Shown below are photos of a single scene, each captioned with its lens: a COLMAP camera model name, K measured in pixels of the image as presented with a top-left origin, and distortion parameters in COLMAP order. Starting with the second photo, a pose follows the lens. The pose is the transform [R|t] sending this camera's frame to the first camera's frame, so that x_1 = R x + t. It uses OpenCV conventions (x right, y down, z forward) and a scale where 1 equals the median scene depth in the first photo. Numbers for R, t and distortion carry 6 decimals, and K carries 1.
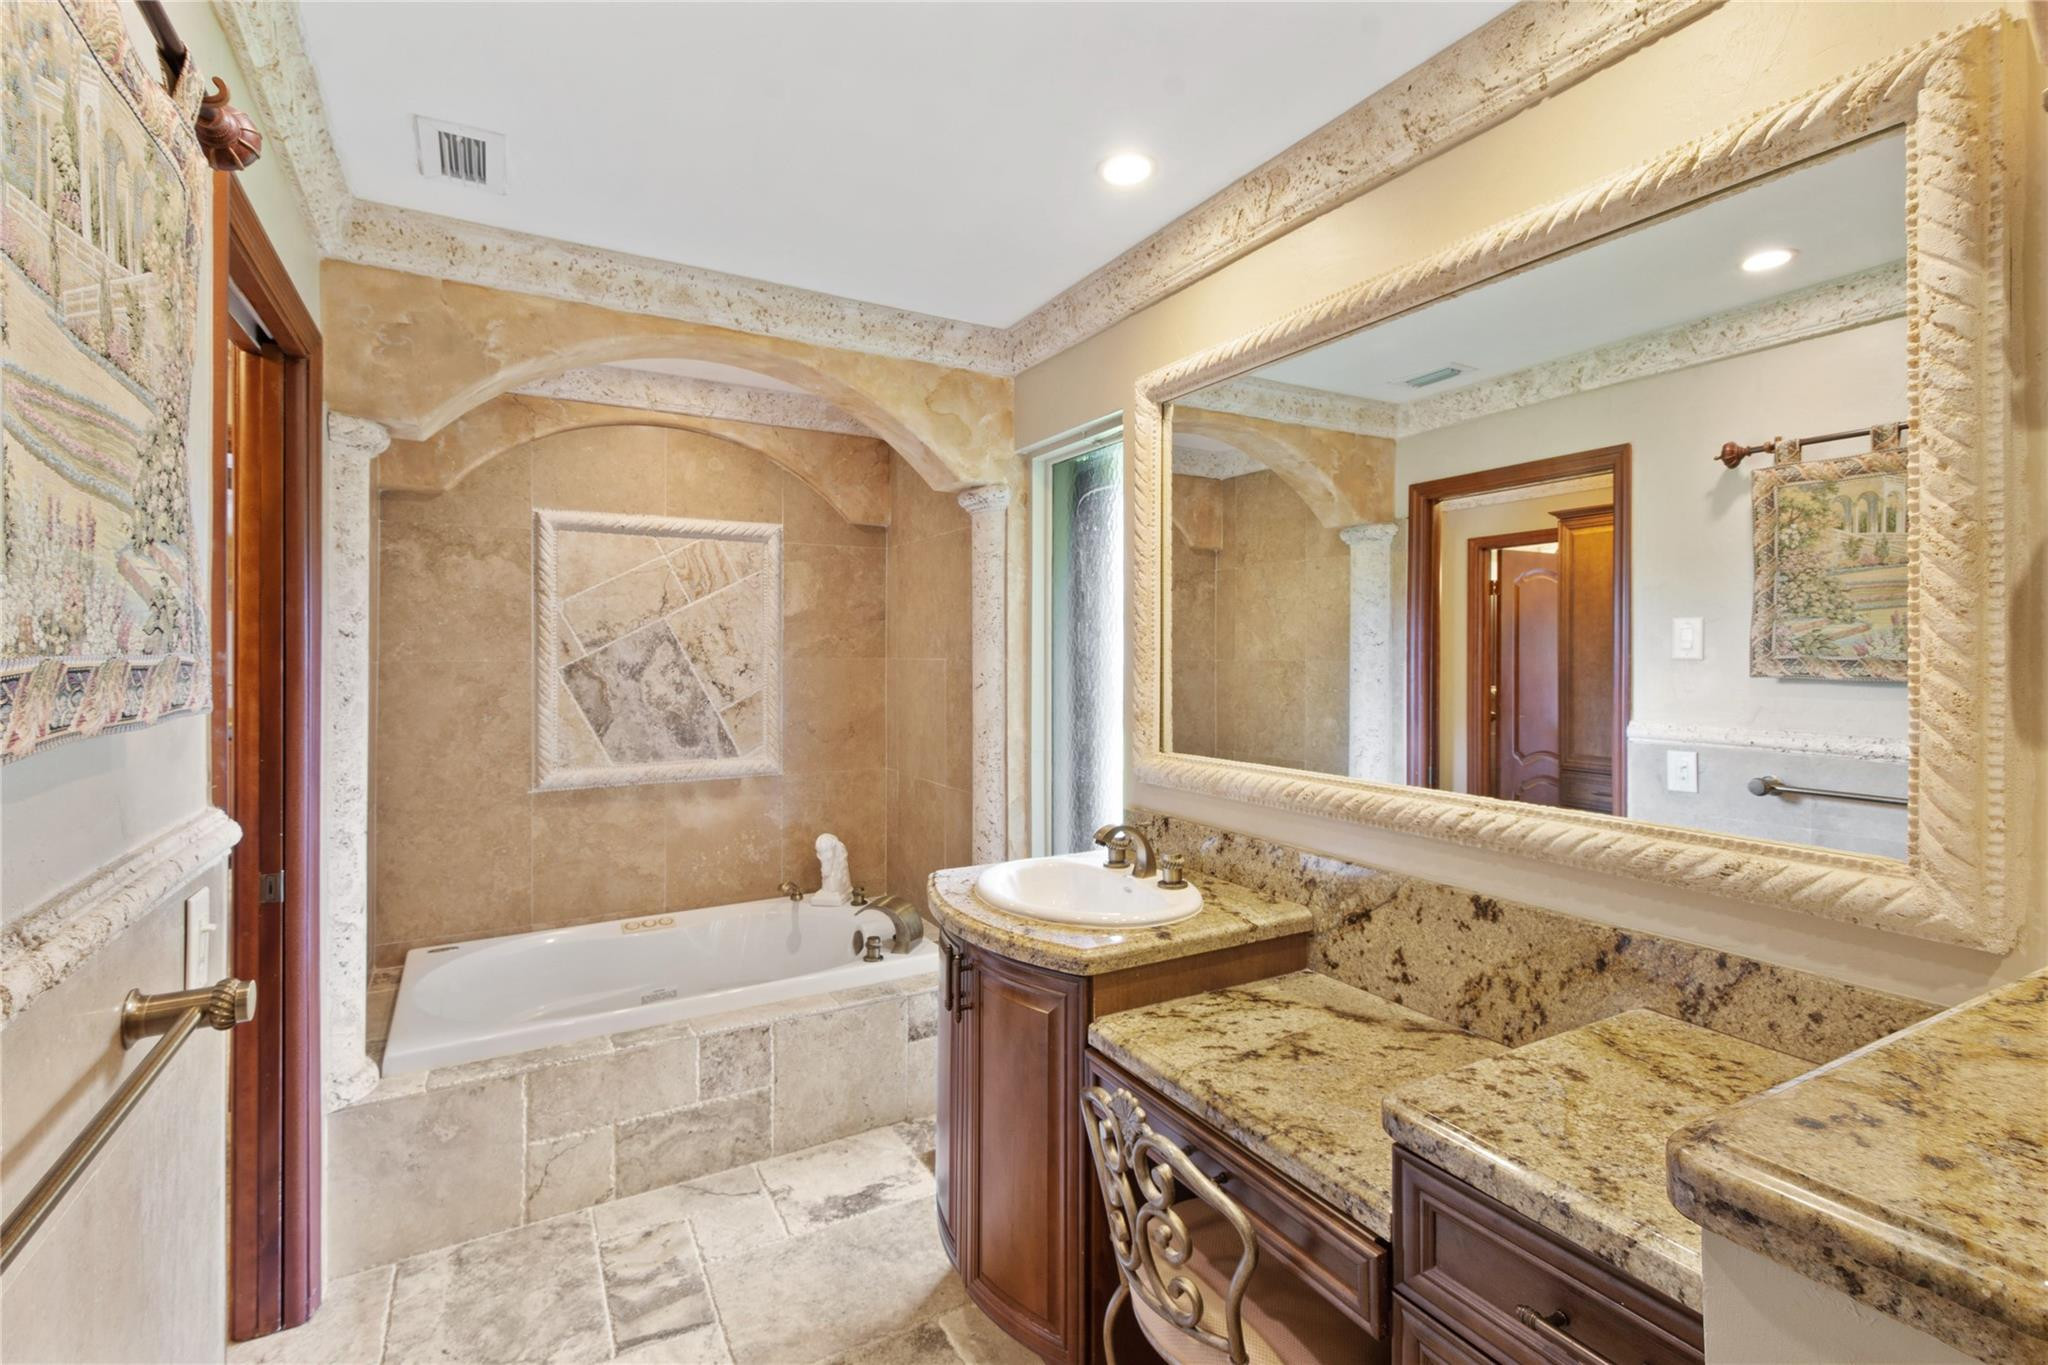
lens RADIAL K [[933.1, 0, 1028.3], [0, 933.1, 279.3], [0, 0, 1]] dist [0.005790, 0.000186]
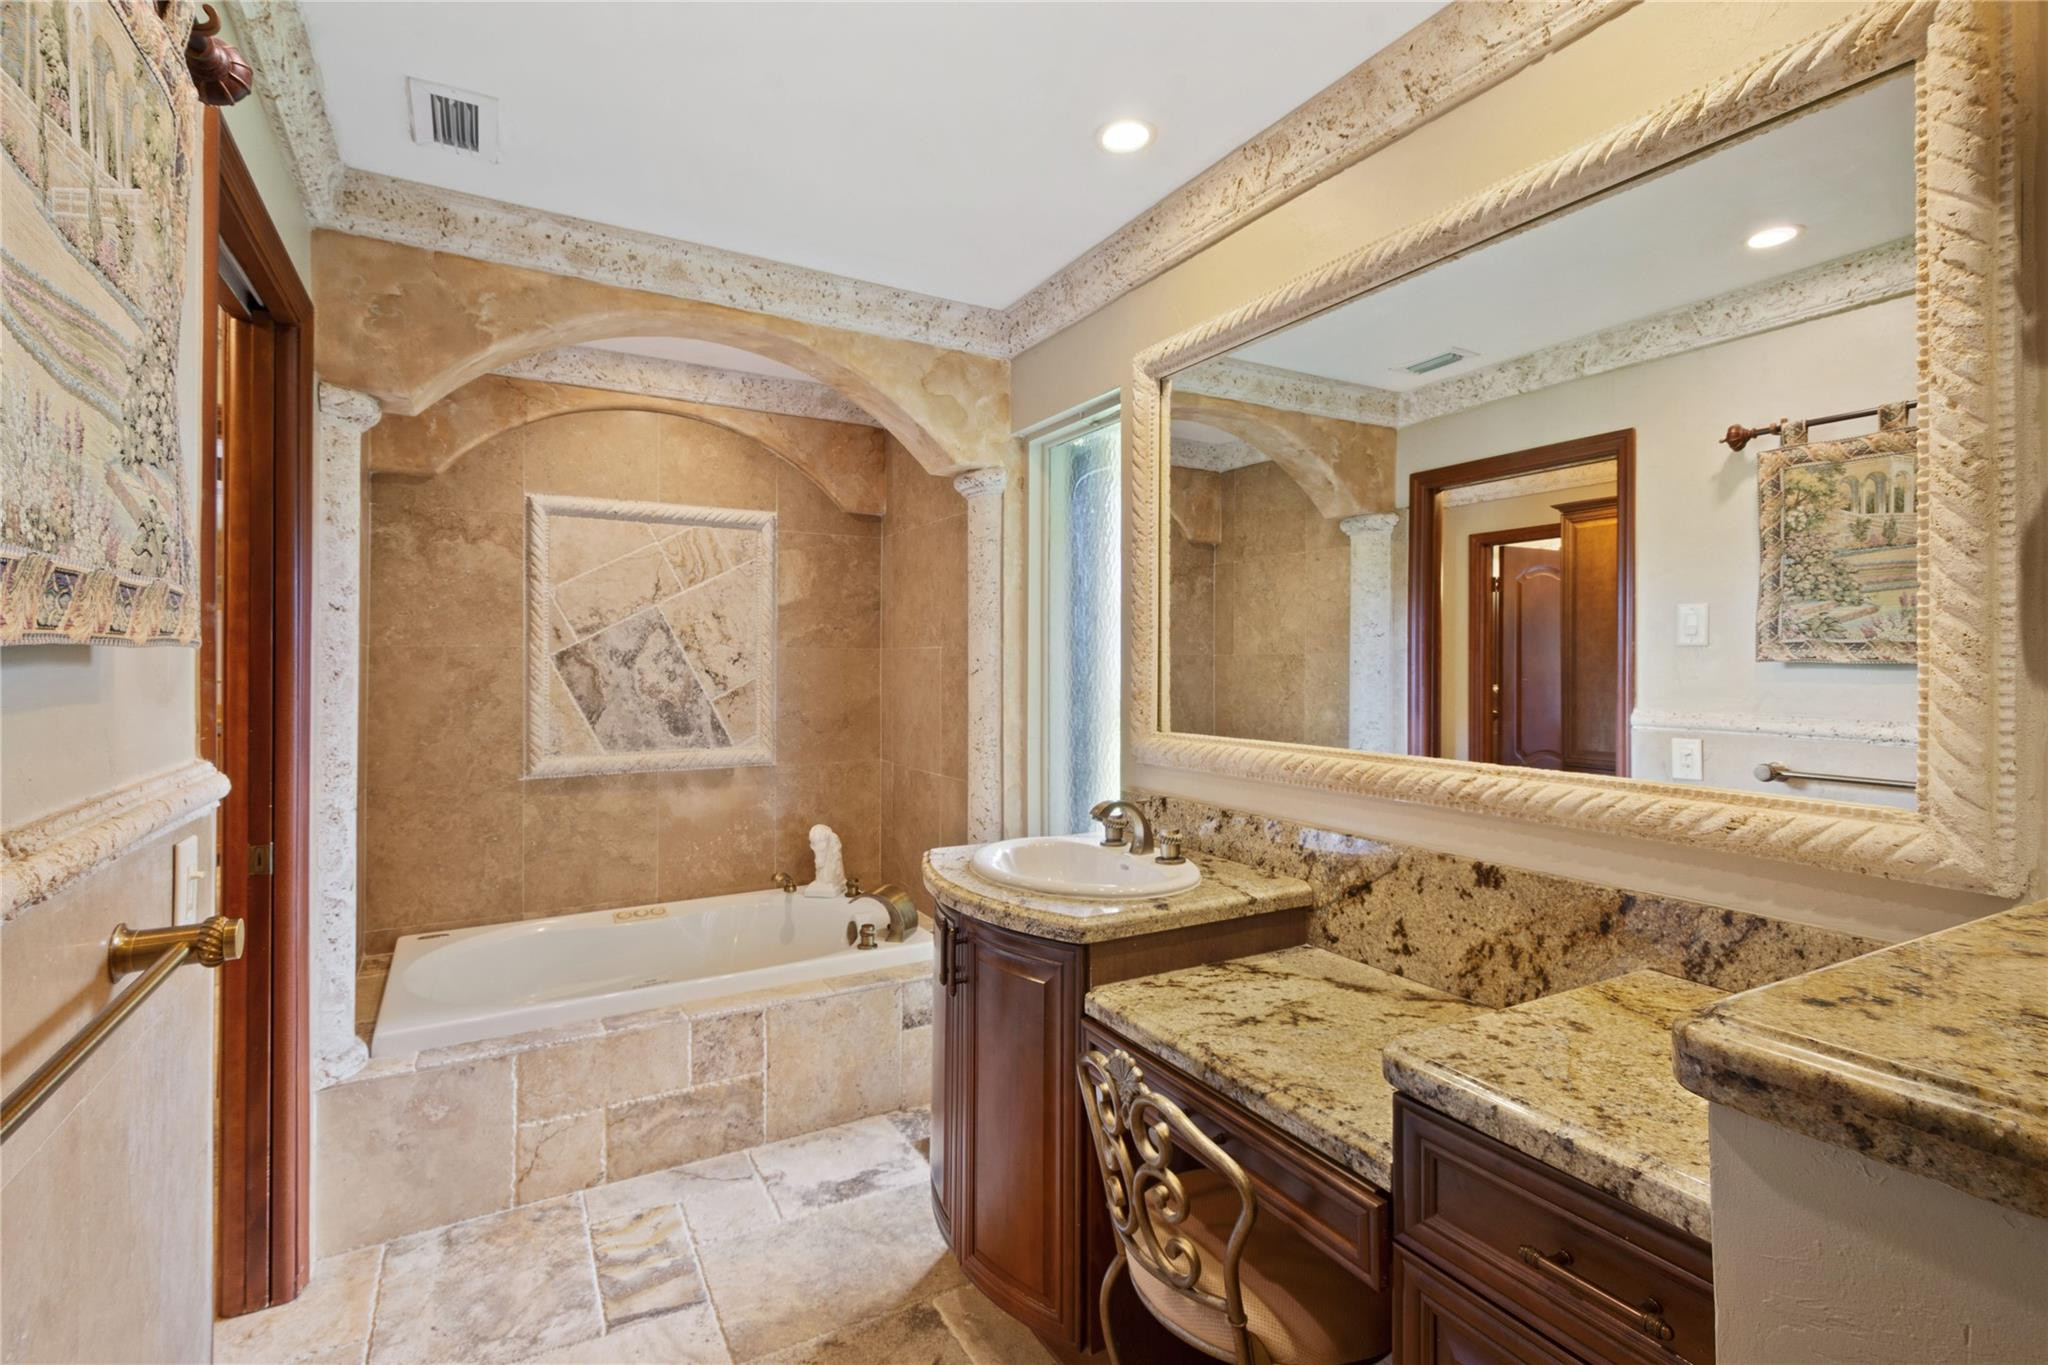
lens RADIAL K [[933.1, 0, 1020.1], [0, 933.1, 676.2], [0, 0, 1]] dist [0.005790, 0.000186]
pose [[0.999995, 0.001577, -0.002821, -0.001865], [-0.001597, 0.999971, -0.007387, 0.459802], [0.002809, 0.007392, 0.999969, 0.012191]]
